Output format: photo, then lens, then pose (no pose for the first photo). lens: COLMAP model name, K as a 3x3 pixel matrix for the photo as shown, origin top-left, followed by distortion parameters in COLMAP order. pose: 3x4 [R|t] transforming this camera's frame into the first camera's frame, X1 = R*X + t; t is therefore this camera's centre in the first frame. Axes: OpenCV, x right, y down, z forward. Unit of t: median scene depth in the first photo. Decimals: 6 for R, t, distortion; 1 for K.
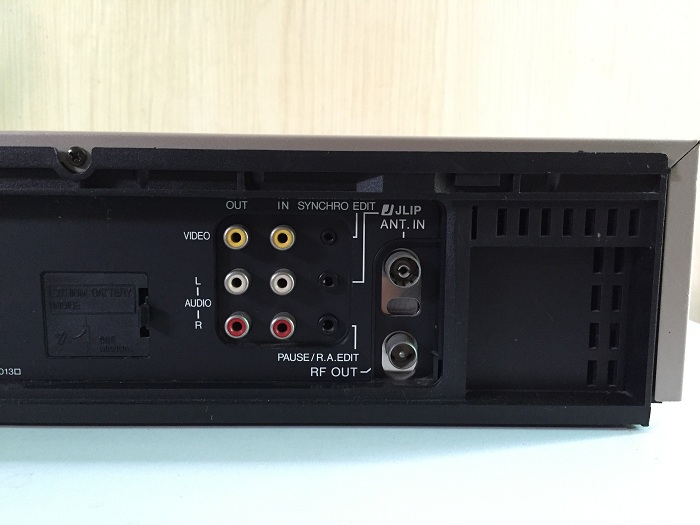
lens RADIAL K [[605.5, 0, 364.6], [0, 605.5, 266.5], [0, 0, 1]] dist [0.047572, -0.085919]
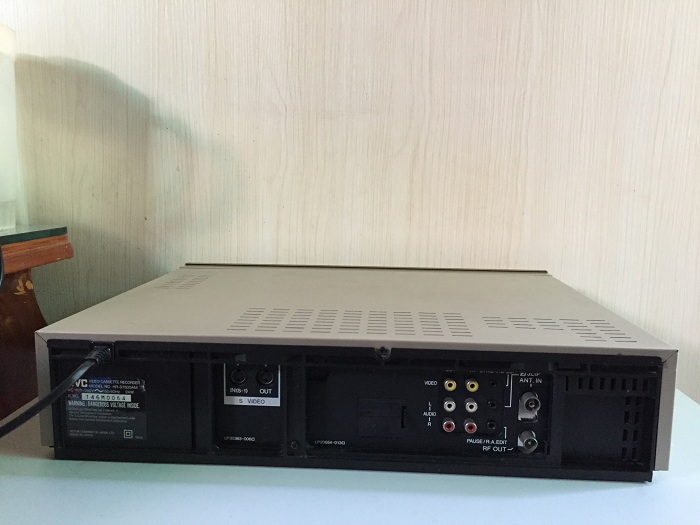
lens RADIAL K [[605.5, 0, 351.5], [0, 605.5, 258.5], [0, 0, 1]] dist [0.047572, -0.085919]
pose [[0.996118, 0.010419, -0.087414, -0.367753], [-0.009706, 0.999916, 0.008578, -0.495205], [0.087496, -0.007697, 0.996135, -1.117640]]
